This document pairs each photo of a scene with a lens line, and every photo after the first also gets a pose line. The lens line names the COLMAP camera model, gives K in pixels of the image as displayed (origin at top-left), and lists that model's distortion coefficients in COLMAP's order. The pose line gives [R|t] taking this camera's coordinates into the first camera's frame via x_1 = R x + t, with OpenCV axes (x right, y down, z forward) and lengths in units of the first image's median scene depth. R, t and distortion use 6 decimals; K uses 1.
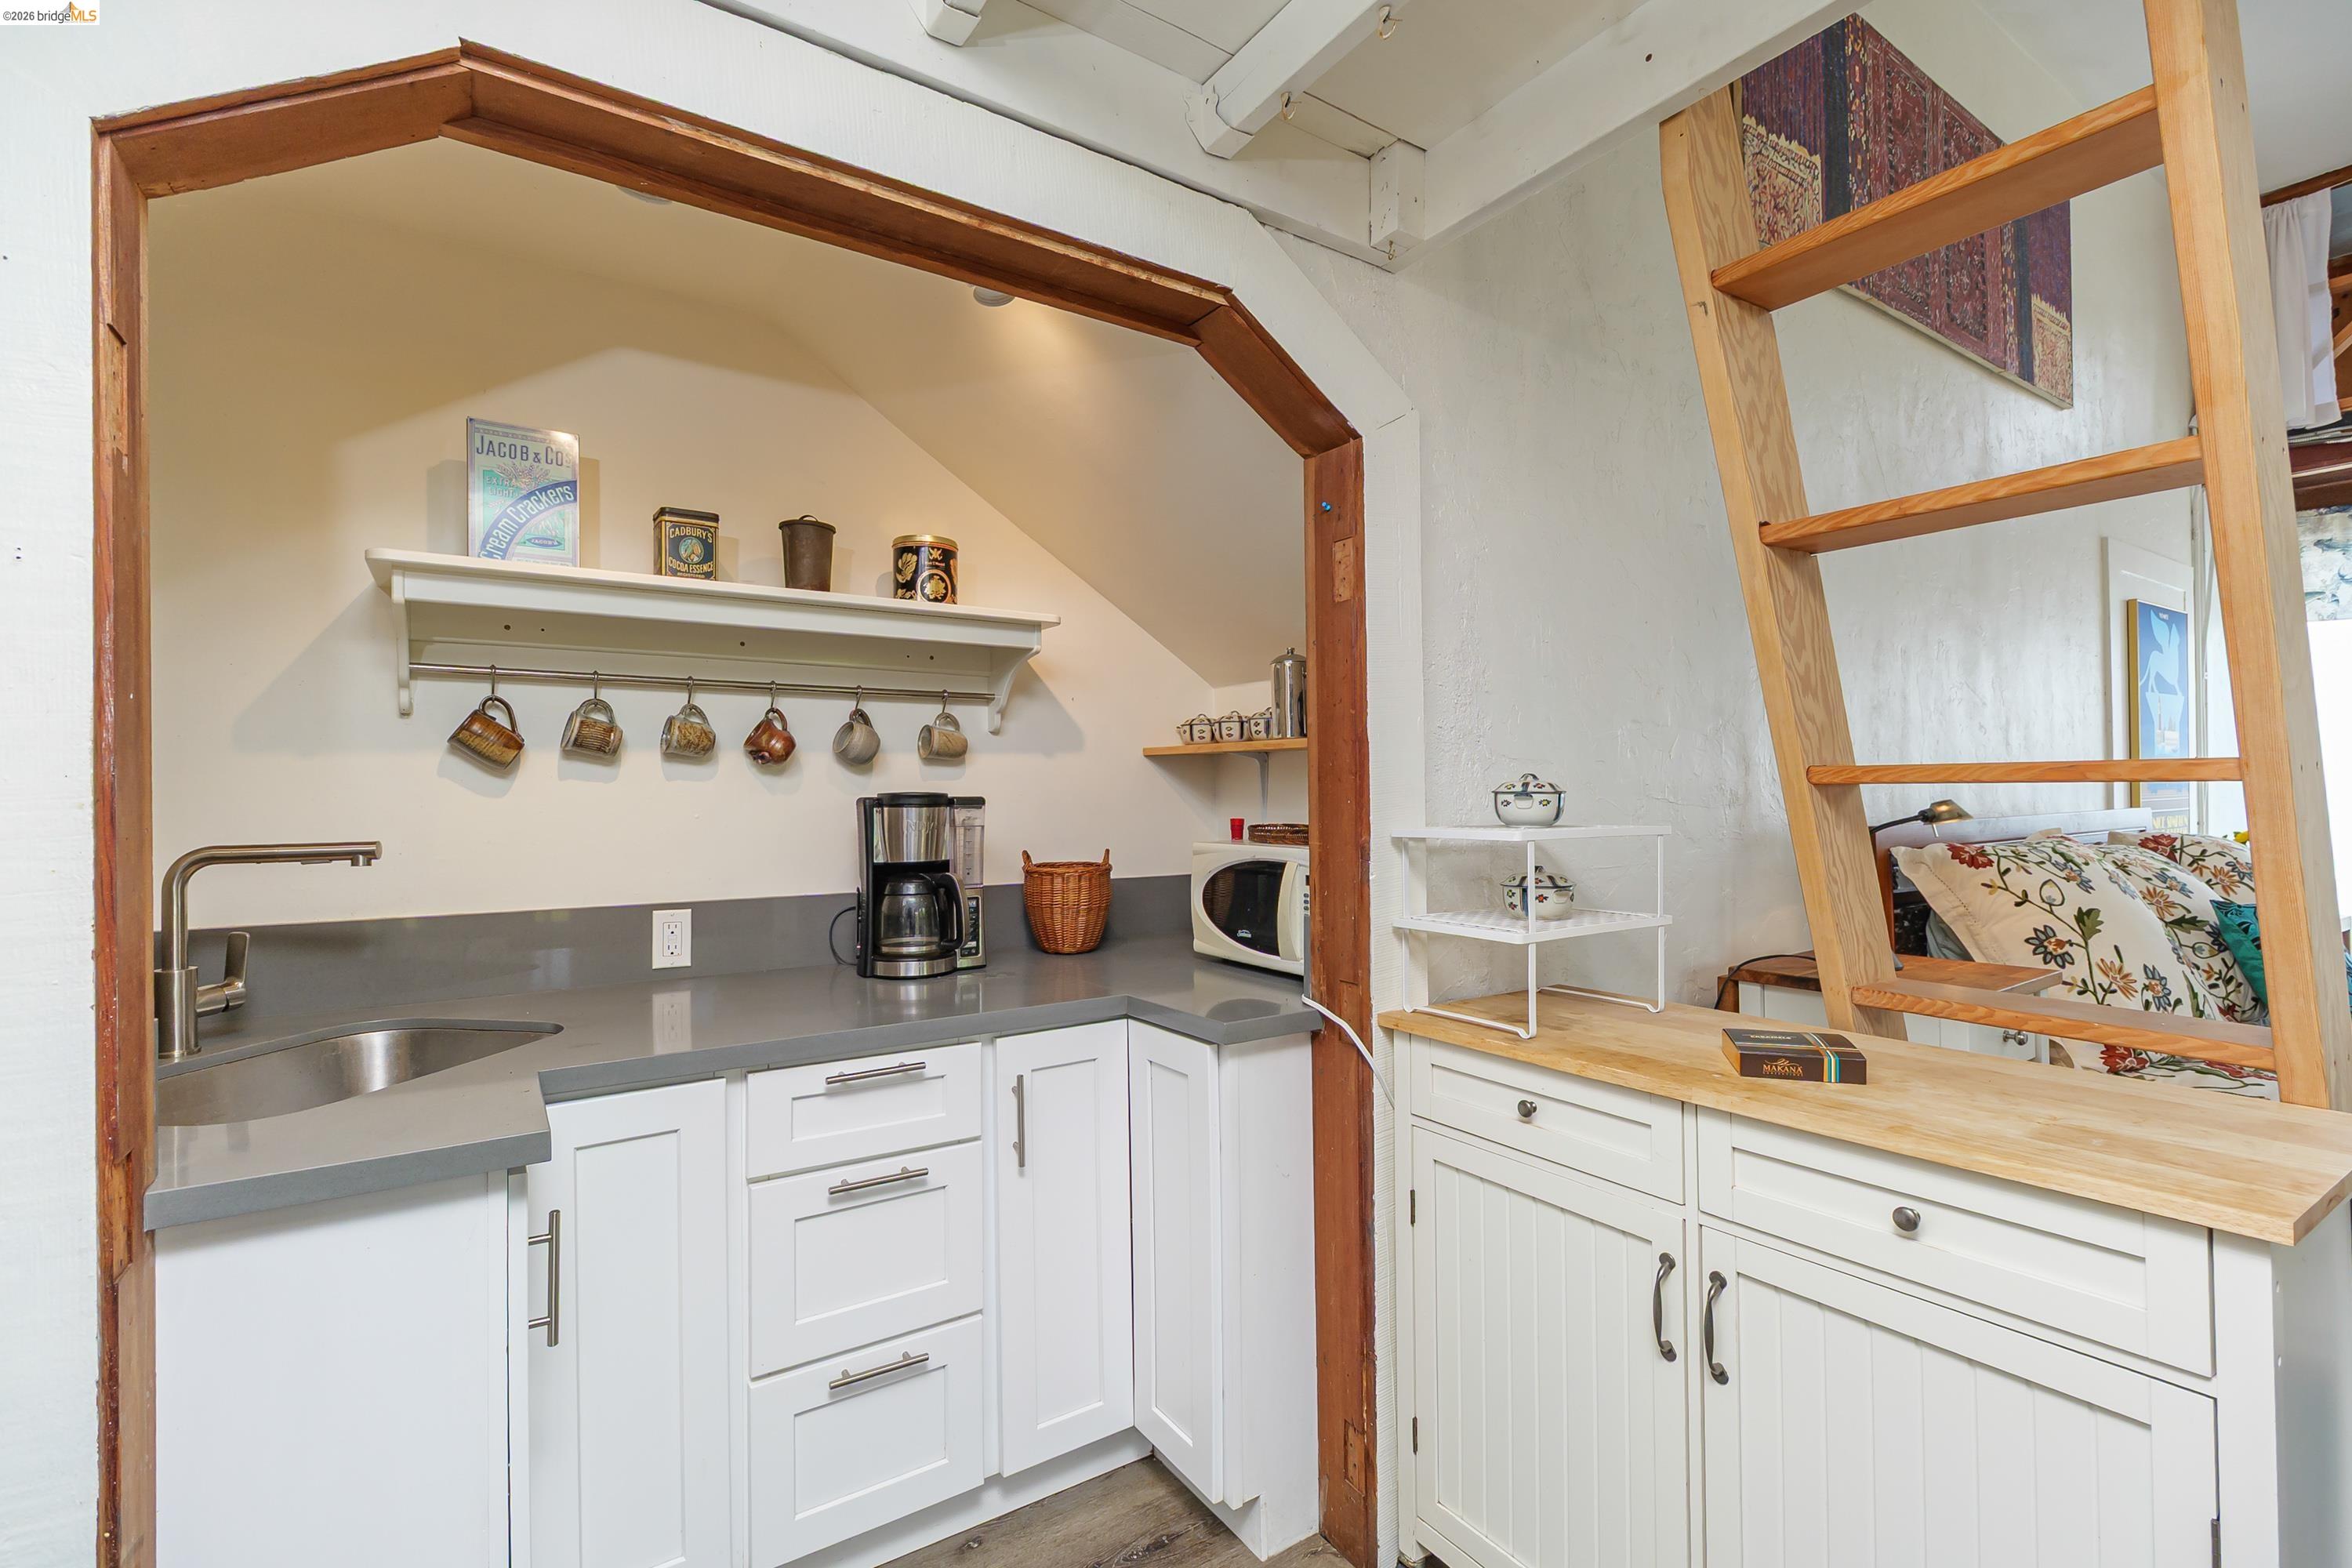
lens RADIAL K [[1049.6, 0, 1174.6], [0, 1049.6, 782.0], [0, 0, 1]] dist [-0.001337, 0.000086]
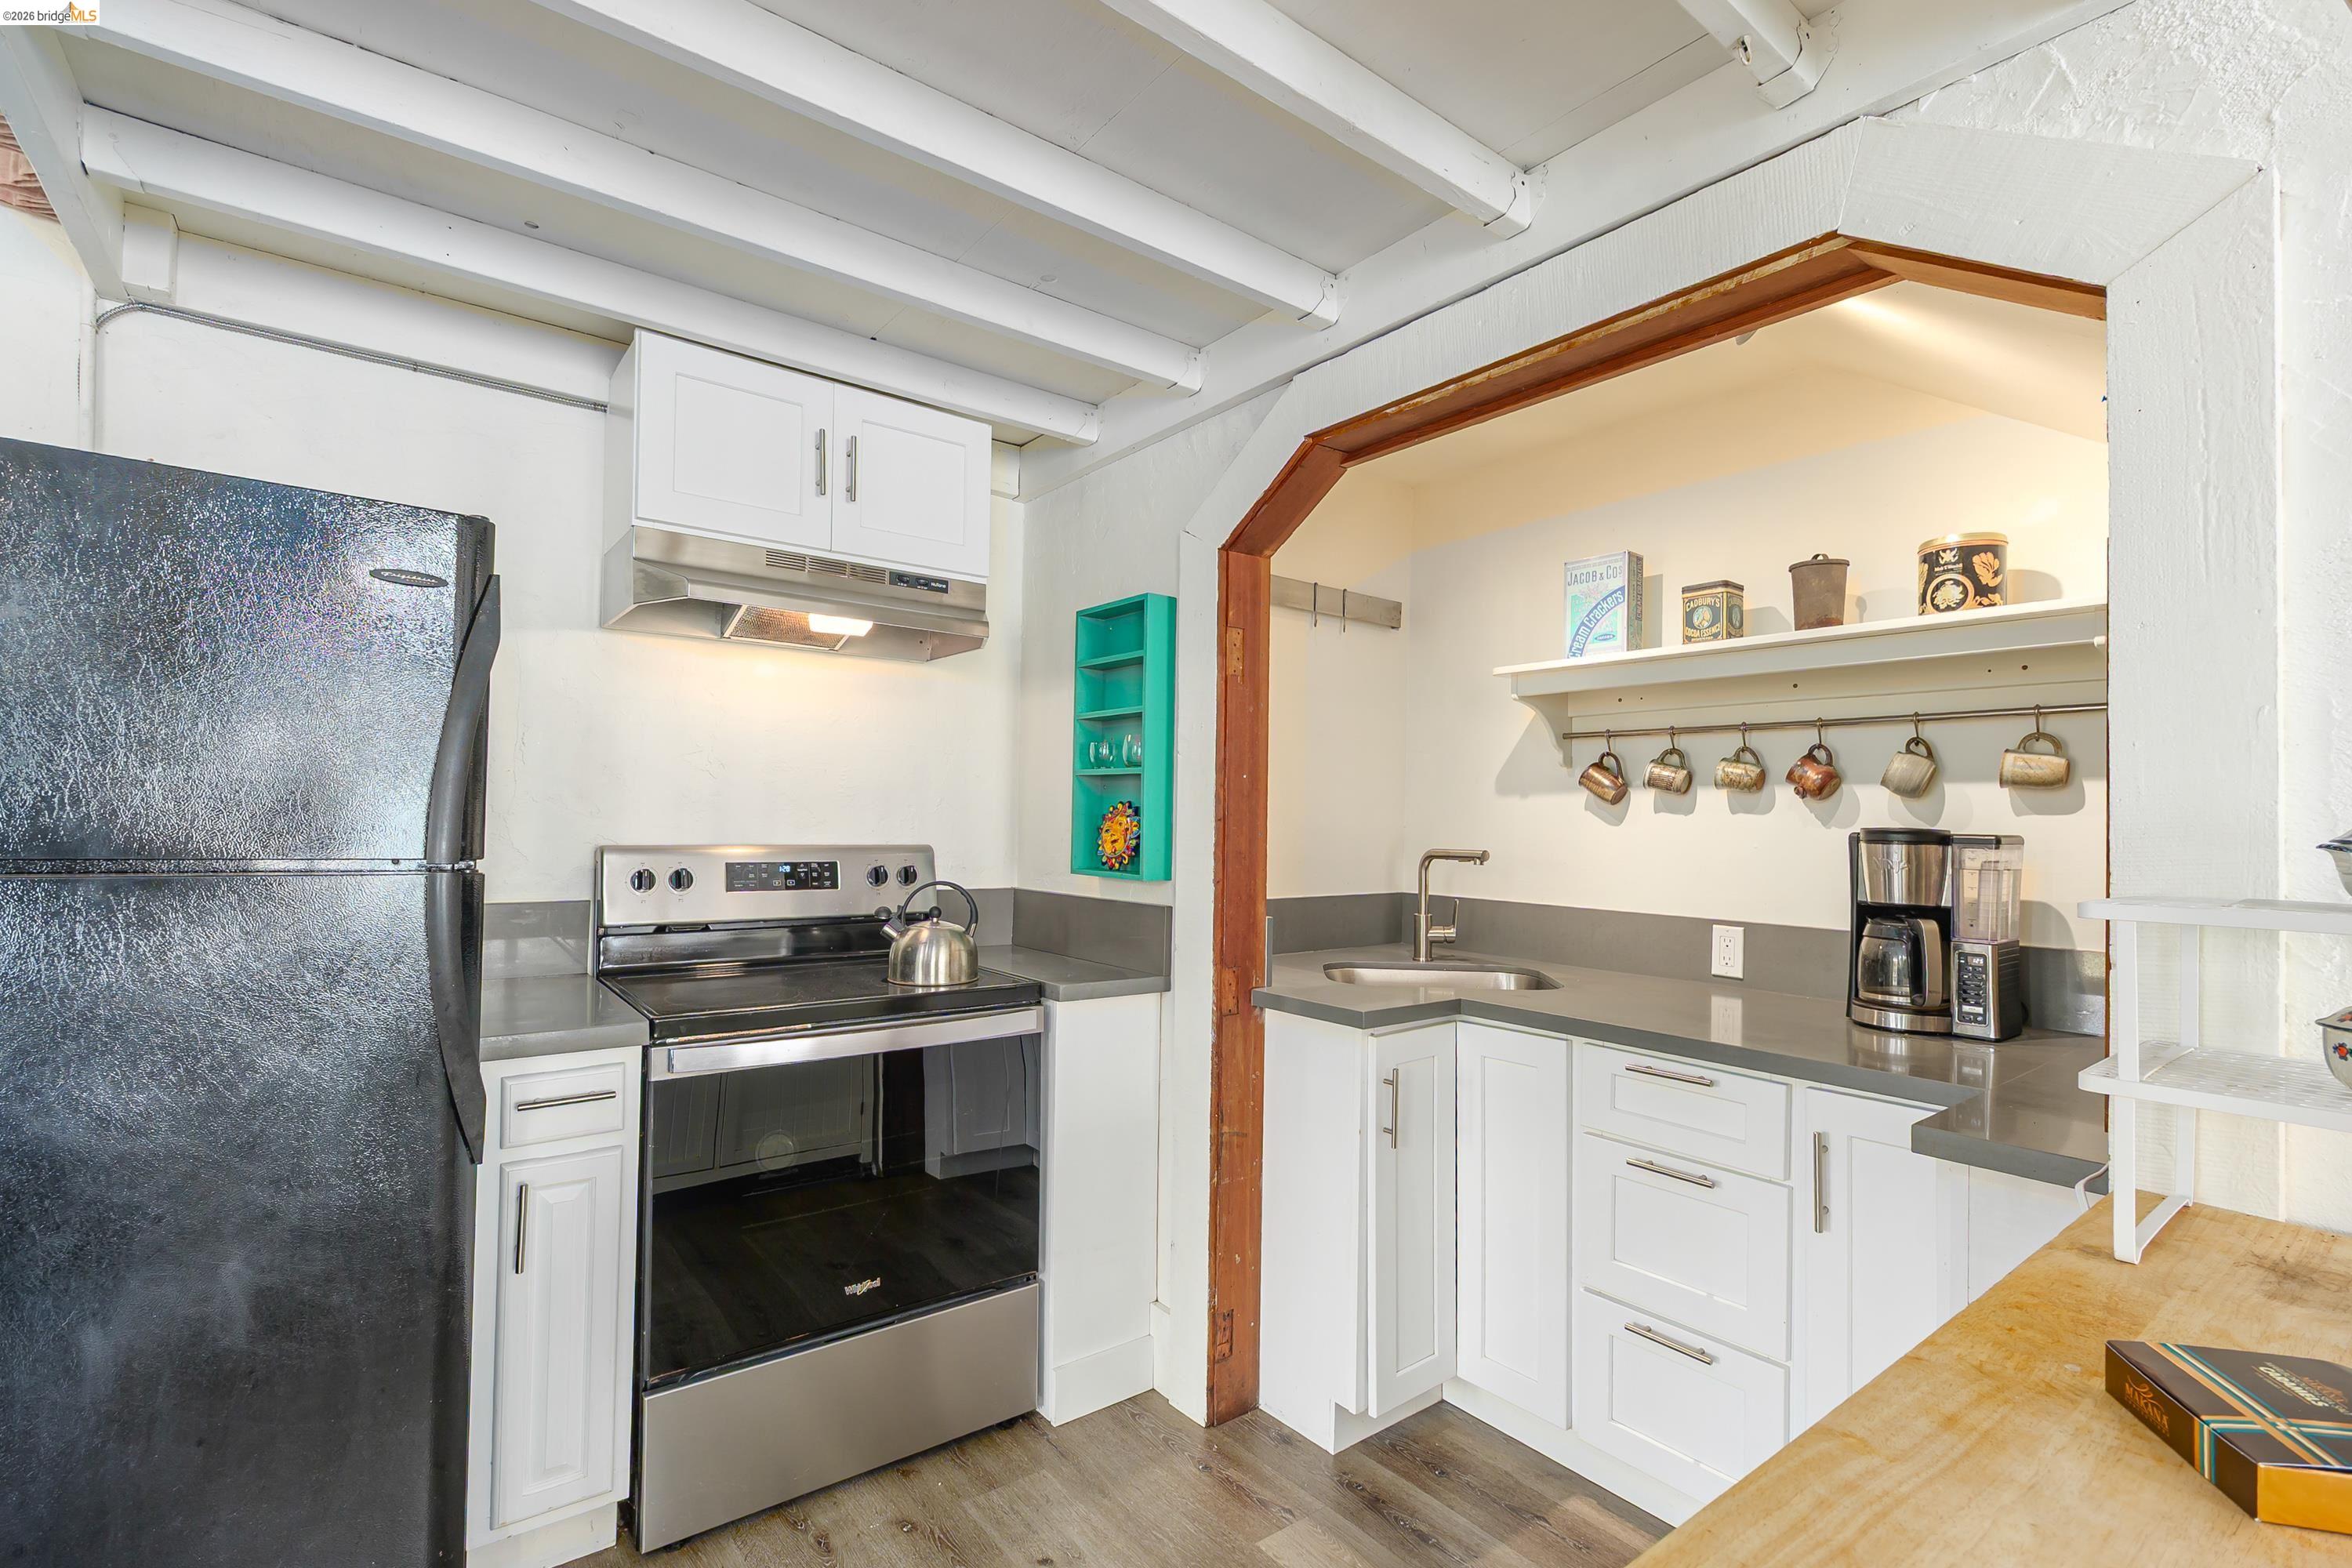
lens RADIAL K [[1049.6, 0, 1174.8], [0, 1049.6, 794.8], [0, 0, 1]] dist [-0.001337, 0.000086]
pose [[0.075640, -0.015263, -0.997018, 0.619405], [-0.006052, 0.999857, -0.015765, -0.000730], [0.997117, 0.007226, 0.075537, 0.302975]]
